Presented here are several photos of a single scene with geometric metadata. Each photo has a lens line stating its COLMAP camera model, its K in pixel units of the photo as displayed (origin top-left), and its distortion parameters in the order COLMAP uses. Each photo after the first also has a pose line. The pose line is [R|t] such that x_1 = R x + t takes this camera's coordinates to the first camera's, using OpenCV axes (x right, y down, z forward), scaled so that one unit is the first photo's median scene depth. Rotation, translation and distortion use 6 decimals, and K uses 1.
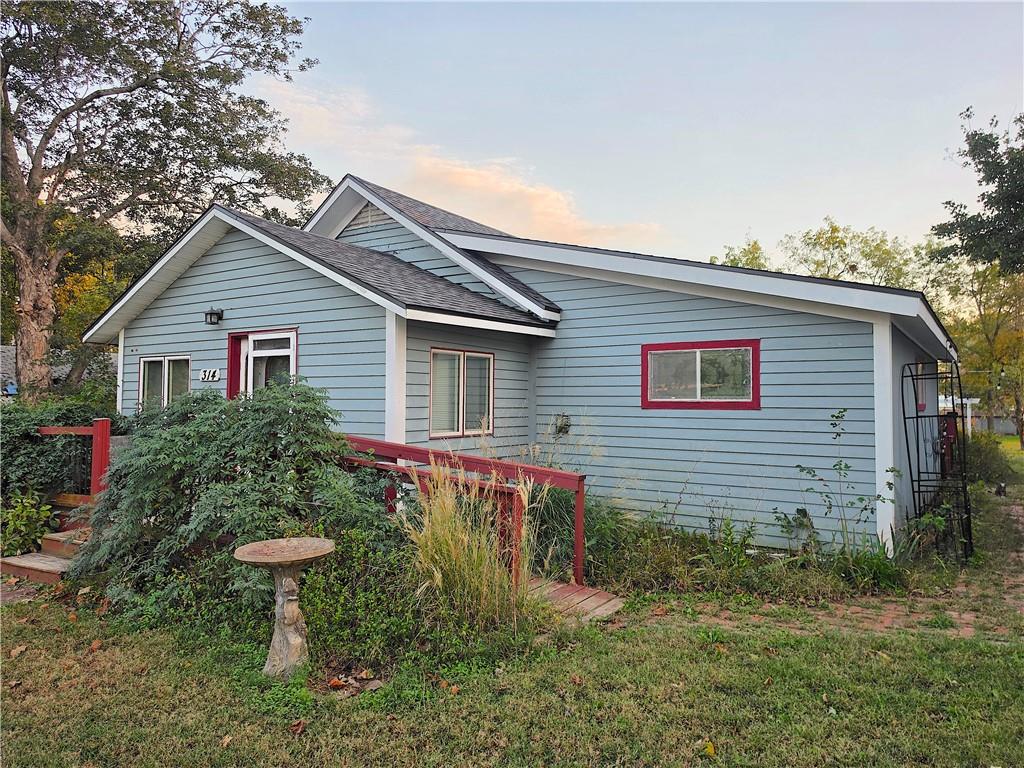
lens RADIAL K [[704.2, 0, 514.4], [0, 704.2, 379.2], [0, 0, 1]] dist [0.006678, 0.000627]
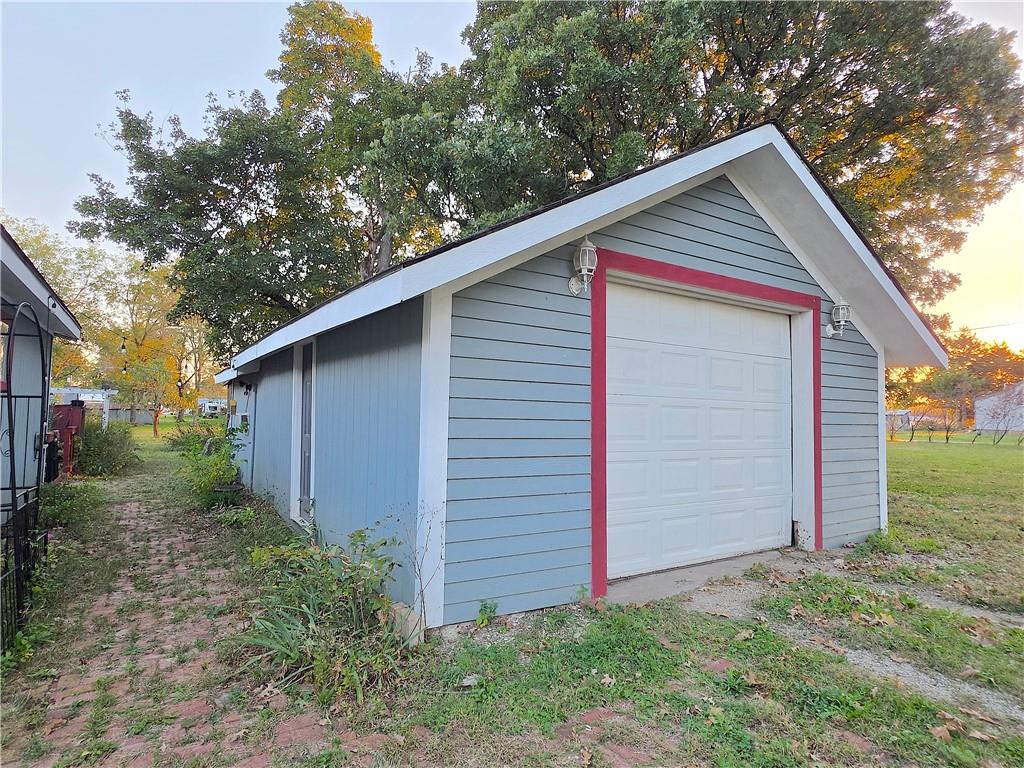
lens RADIAL K [[580.6, 0, 513.0], [0, 580.6, 383.2], [0, 0, 1]] dist [0.007905, 0.001794]
pose [[0.394821, 0.055995, 0.917050, 0.137786], [-0.061402, 0.997518, -0.034472, 0.013503], [-0.916704, -0.042698, 0.397279, 0.173793]]
